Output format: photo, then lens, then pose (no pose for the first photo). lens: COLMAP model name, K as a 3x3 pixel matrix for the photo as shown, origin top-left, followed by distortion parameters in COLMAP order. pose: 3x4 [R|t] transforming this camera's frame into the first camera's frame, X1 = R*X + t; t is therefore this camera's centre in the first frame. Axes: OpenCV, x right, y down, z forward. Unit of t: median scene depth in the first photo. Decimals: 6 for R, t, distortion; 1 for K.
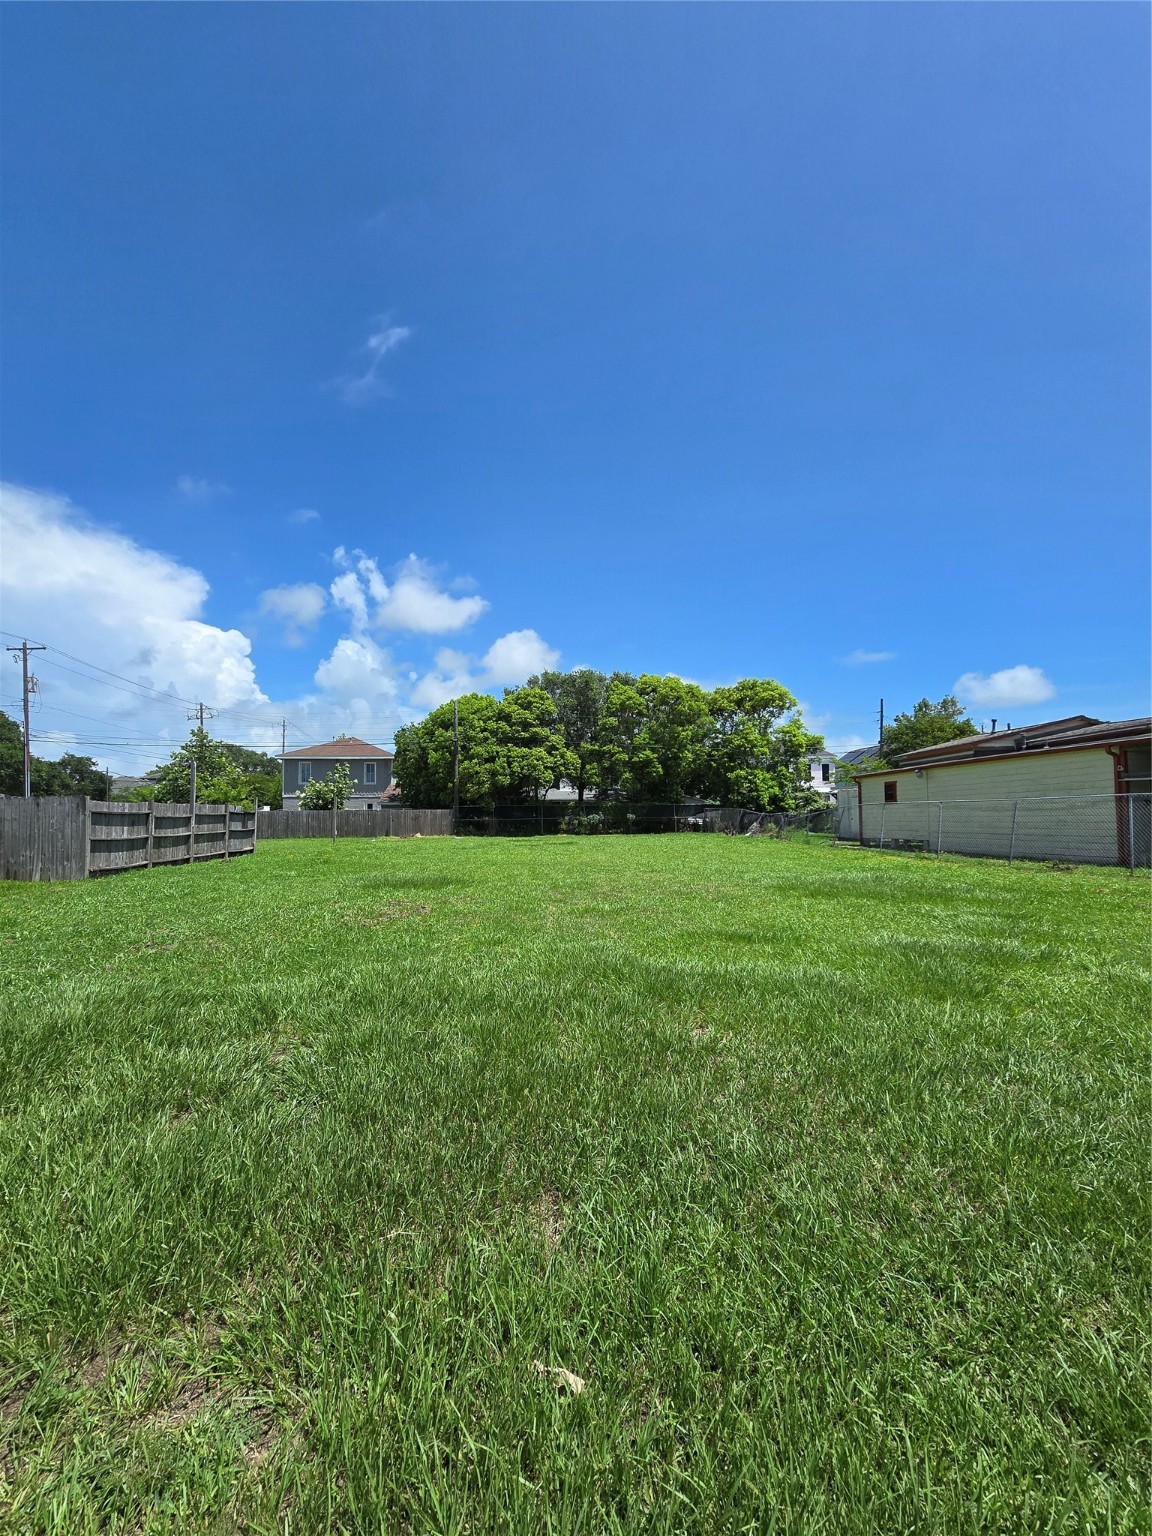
lens RADIAL K [[624.6, 0, 581.4], [0, 624.6, 764.4], [0, 0, 1]] dist [0.002323, -0.000190]
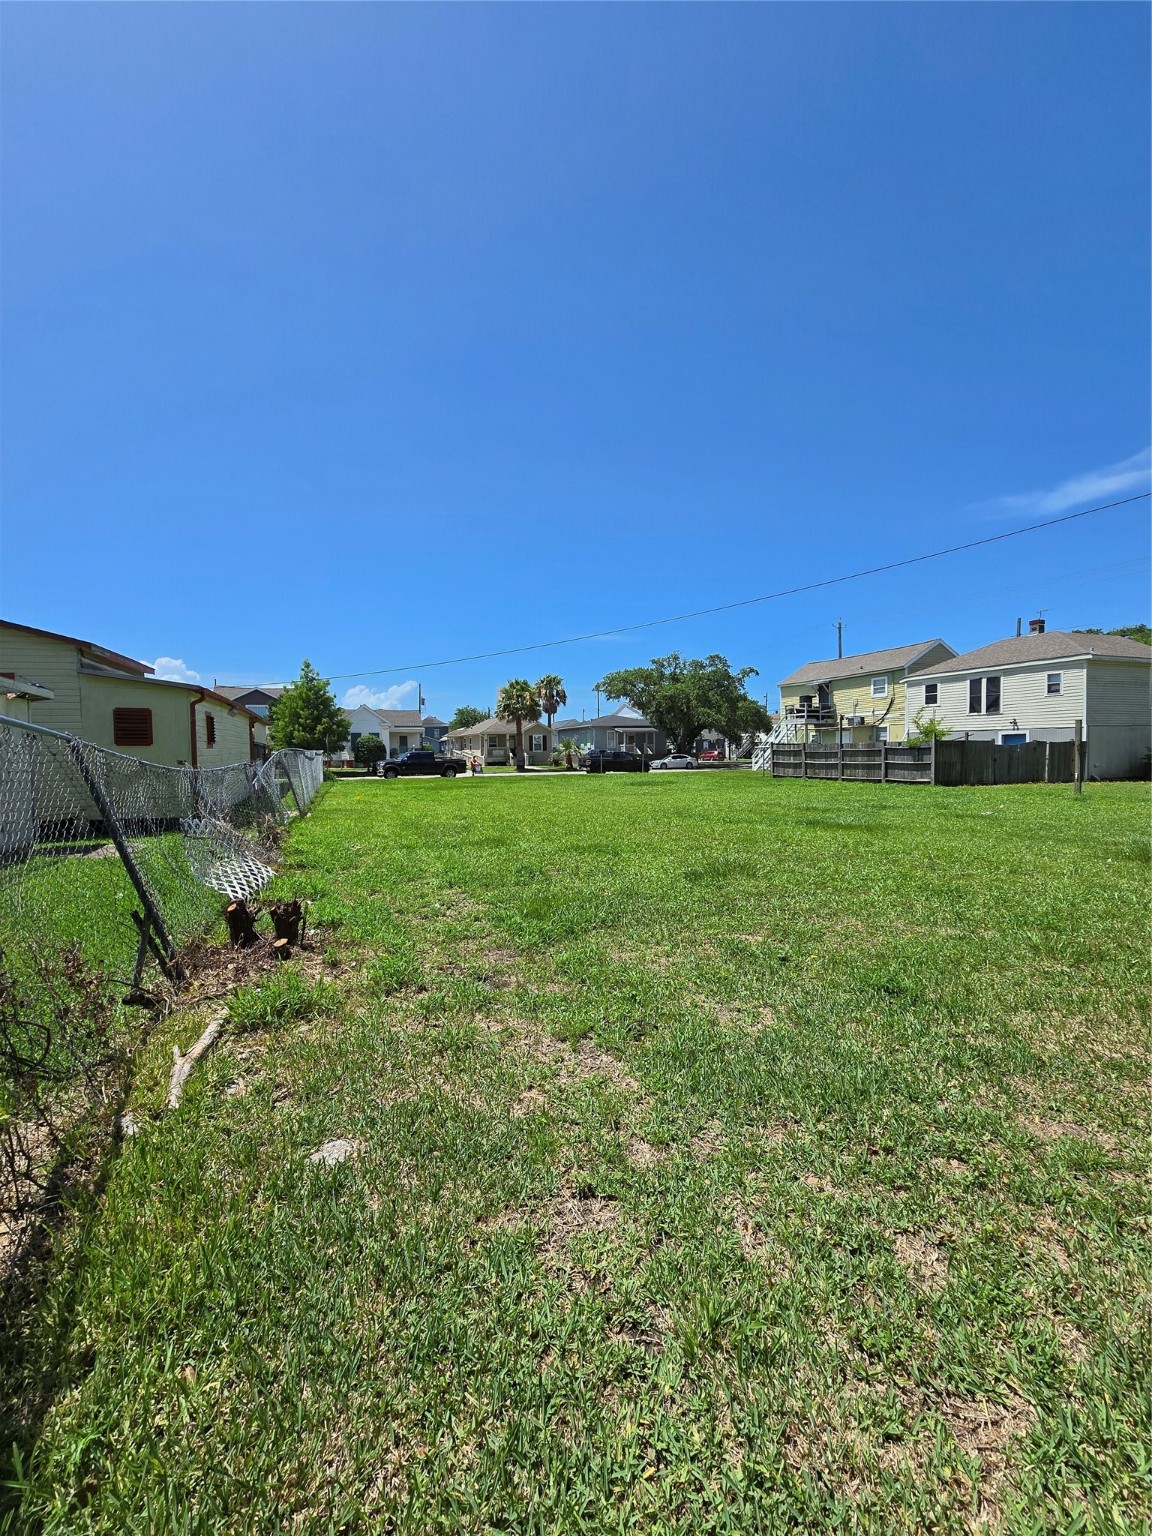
lens RADIAL K [[624.6, 0, 572.5], [0, 624.6, 762.4], [0, 0, 1]] dist [0.002323, -0.000190]
pose [[-0.970160, 0.025583, -0.241113, 0.168998], [0.040844, 0.997451, -0.058509, 0.073998], [0.239001, -0.066611, -0.968732, 1.000697]]
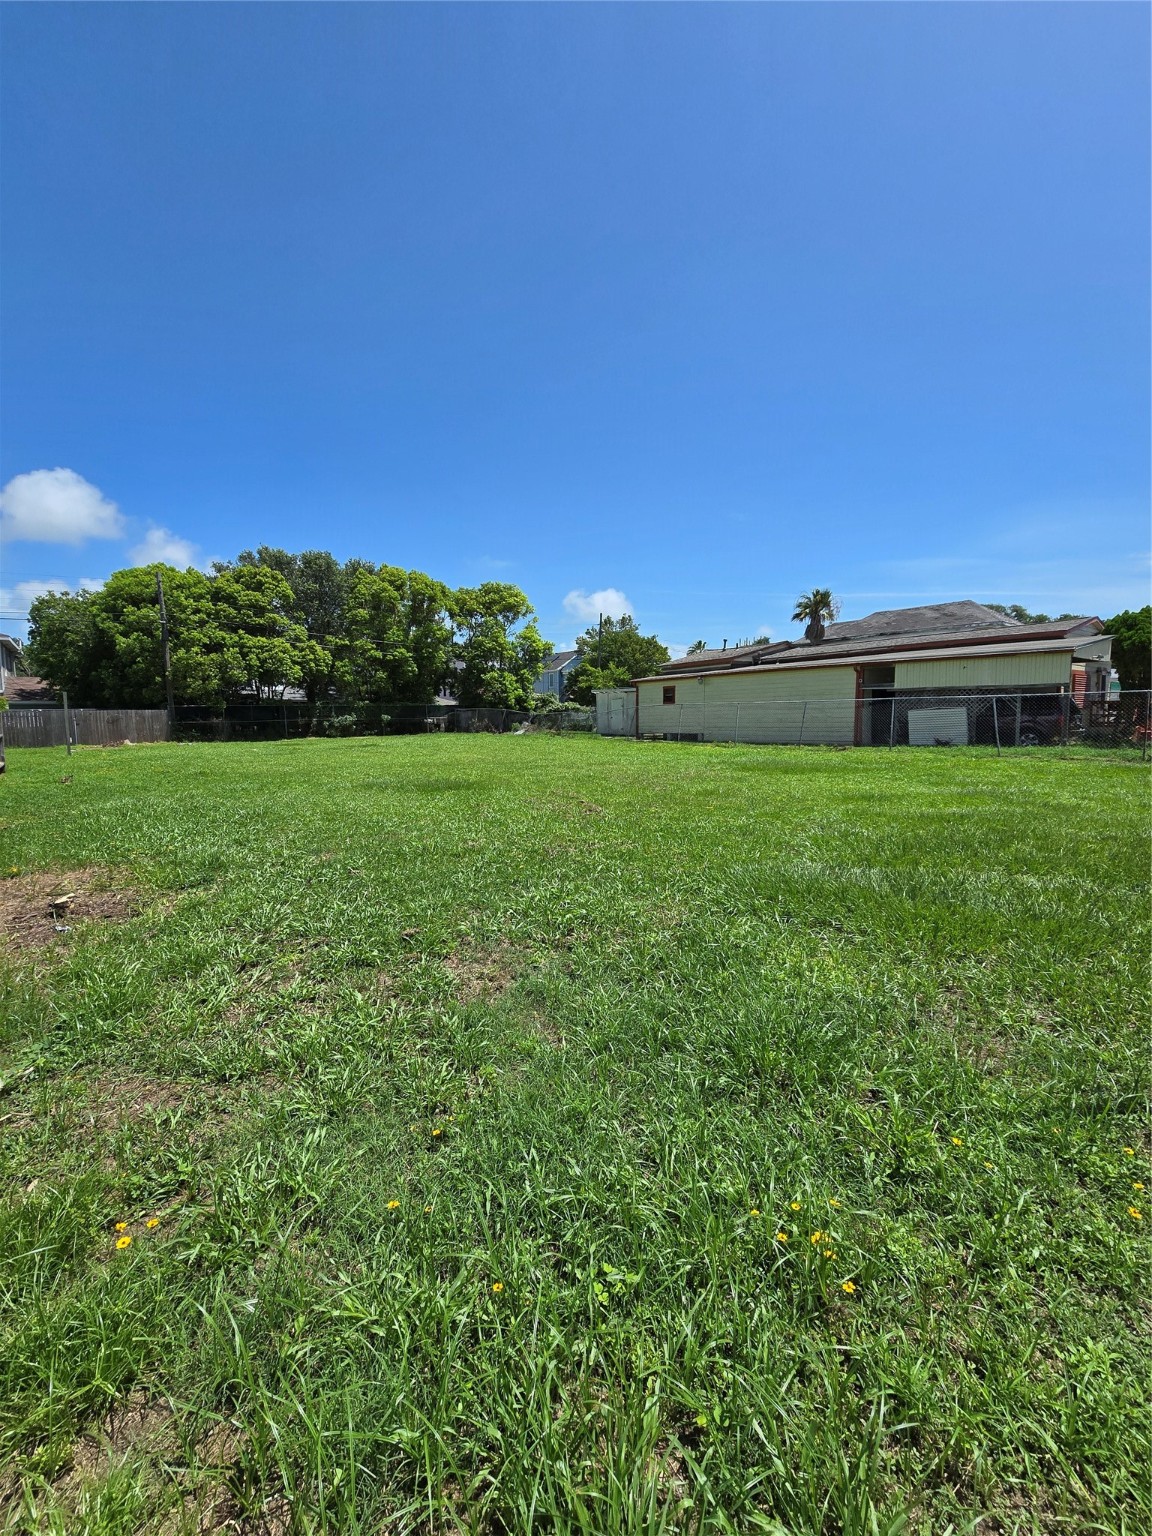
lens RADIAL K [[624.6, 0, 574.5], [0, 624.6, 771.6], [0, 0, 1]] dist [0.002323, -0.000190]
pose [[0.842070, -0.052897, 0.536767, -0.197767], [-0.038083, 0.986864, 0.156998, 0.004002], [-0.538022, -0.152645, 0.828995, 0.035171]]
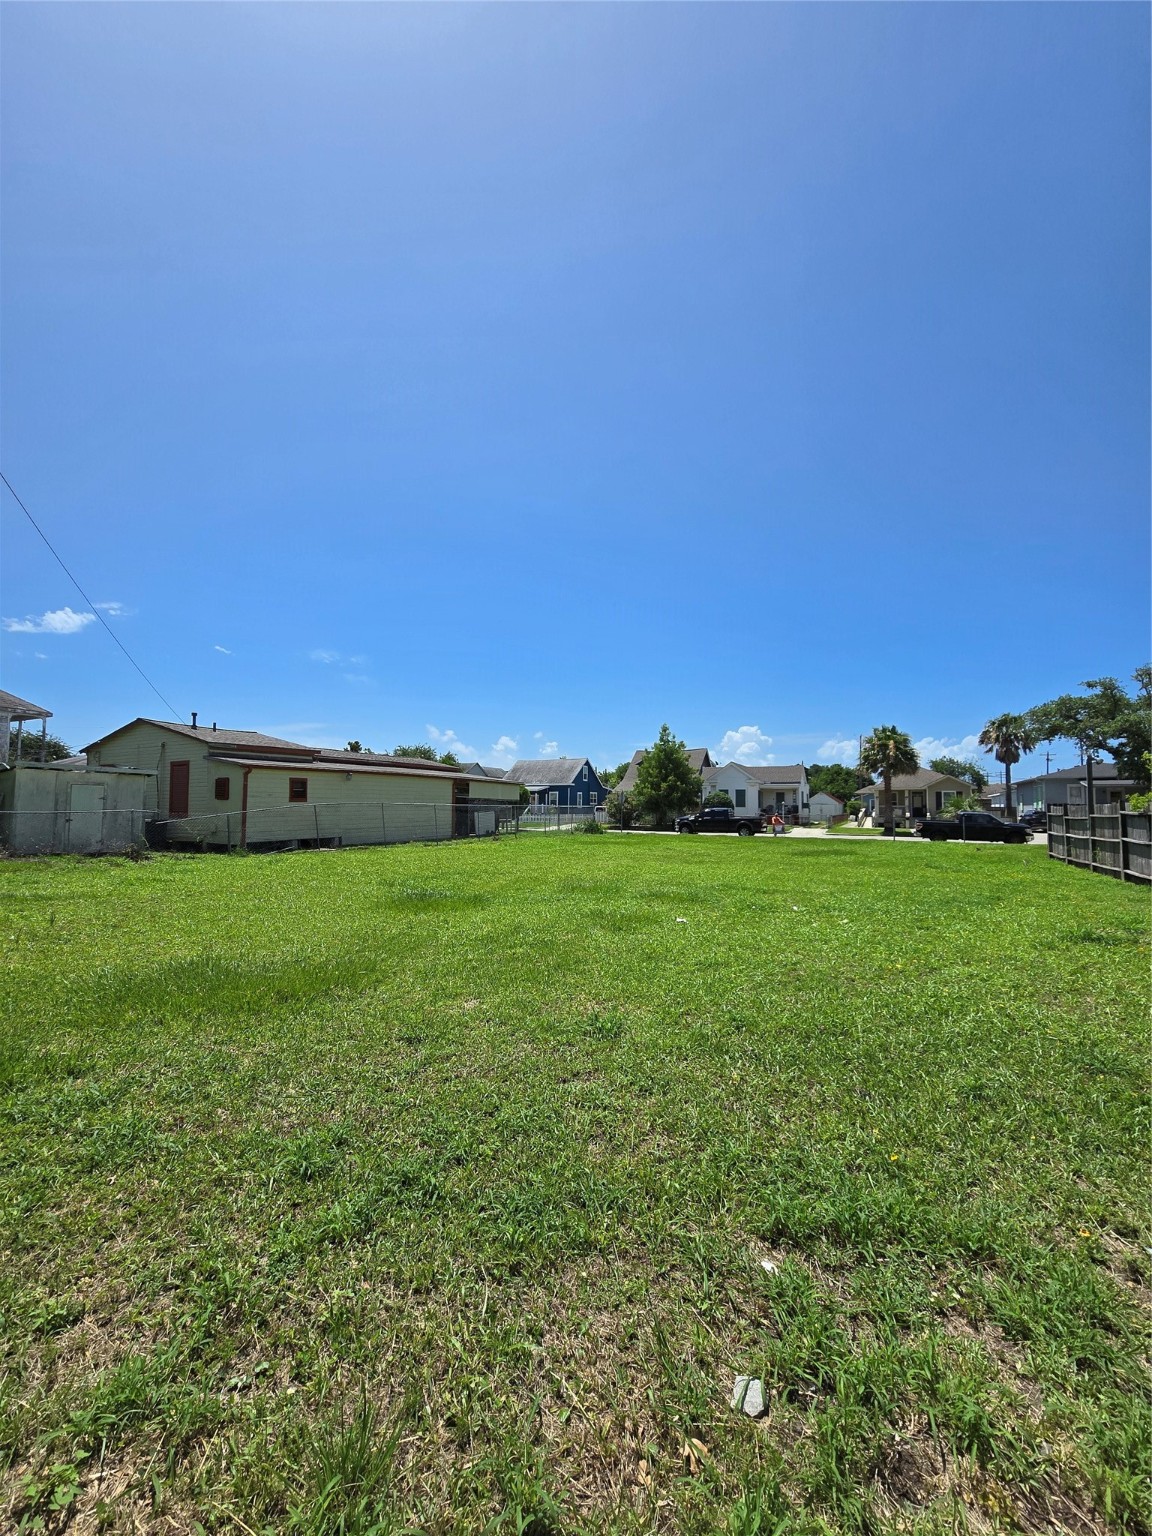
lens RADIAL K [[624.6, 0, 566.7], [0, 624.6, 768.0], [0, 0, 1]] dist [0.002323, -0.000190]
pose [[-0.826464, 0.038952, 0.561641, -0.221993], [-0.046917, 0.989368, -0.137656, 0.073361], [-0.561031, -0.140119, -0.815850, 0.928050]]
